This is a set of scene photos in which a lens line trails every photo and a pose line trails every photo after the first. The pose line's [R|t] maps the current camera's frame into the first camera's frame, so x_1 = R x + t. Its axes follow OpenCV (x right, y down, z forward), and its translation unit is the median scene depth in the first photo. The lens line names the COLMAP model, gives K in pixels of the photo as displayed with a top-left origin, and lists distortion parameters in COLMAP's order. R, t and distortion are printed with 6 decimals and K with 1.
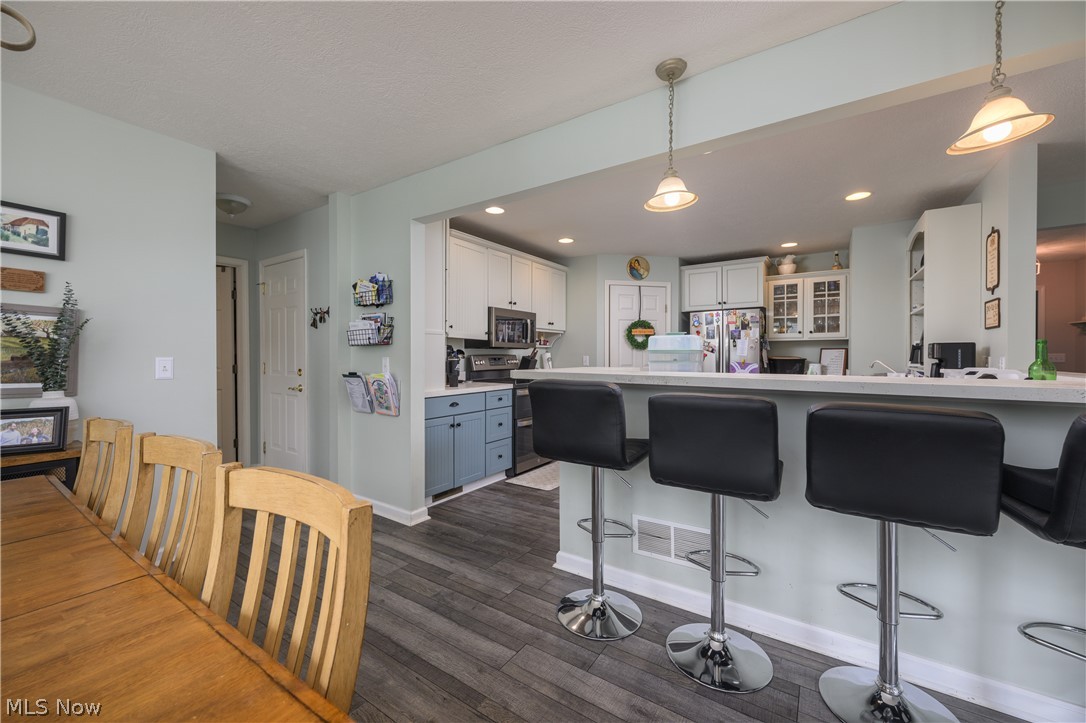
lens RADIAL K [[429.4, 0, 539.0], [0, 429.4, 356.7], [0, 0, 1]] dist [0.003206, -0.000174]
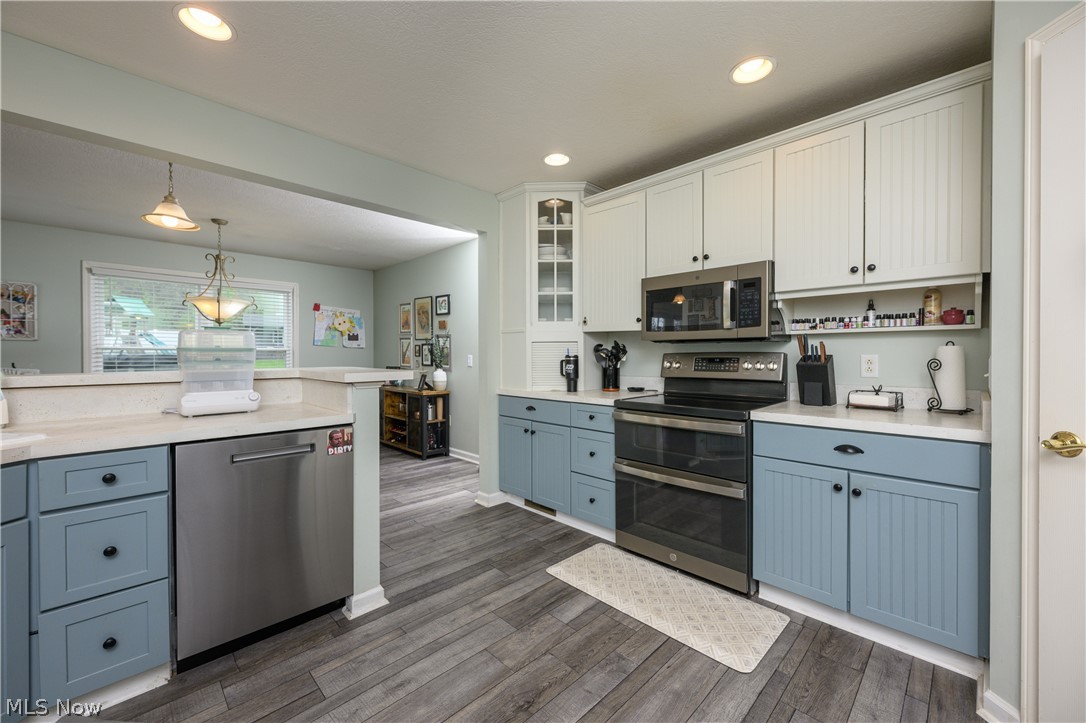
lens RADIAL K [[429.4, 0, 539.0], [0, 429.4, 356.7], [0, 0, 1]] dist [0.003206, -0.000174]
pose [[-0.201774, 0.007383, -0.979404, 0.531519], [-0.001852, 0.999967, 0.007919, -0.003317], [0.979430, 0.003411, -0.201754, 0.937318]]
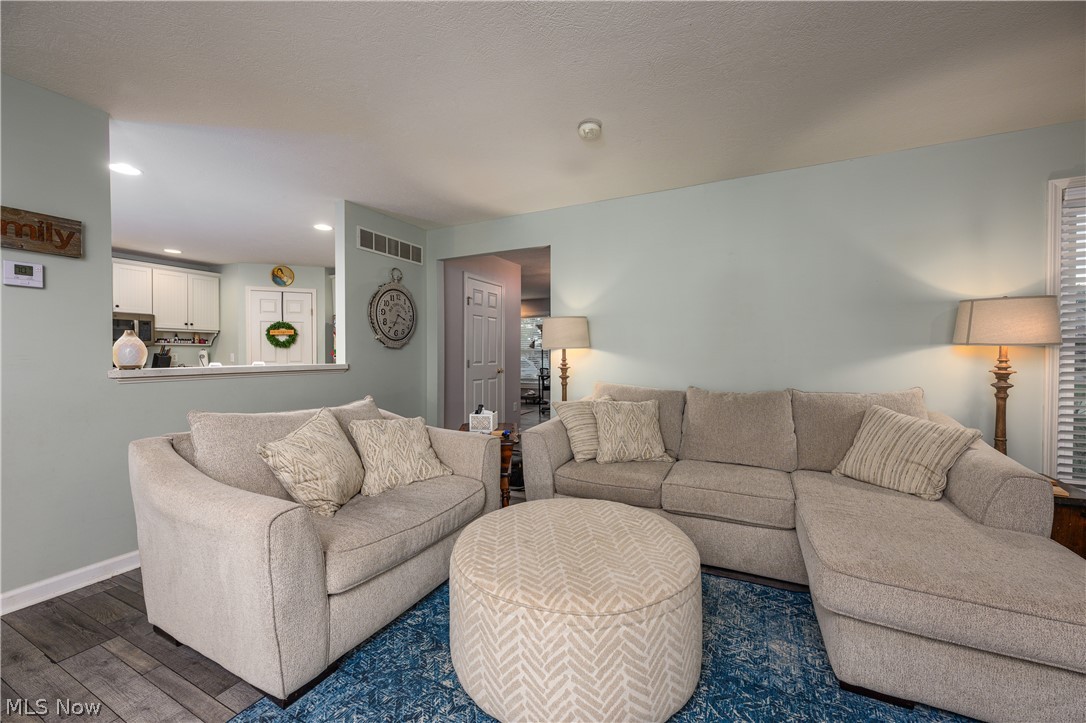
lens RADIAL K [[429.4, 0, 539.0], [0, 429.4, 356.7], [0, 0, 1]] dist [0.003206, -0.000174]
pose [[0.991959, 0.000320, 0.126562, 0.922759], [-0.000182, 0.999999, -0.001101, 0.009628], [-0.126562, 0.001069, 0.991958, -0.257345]]
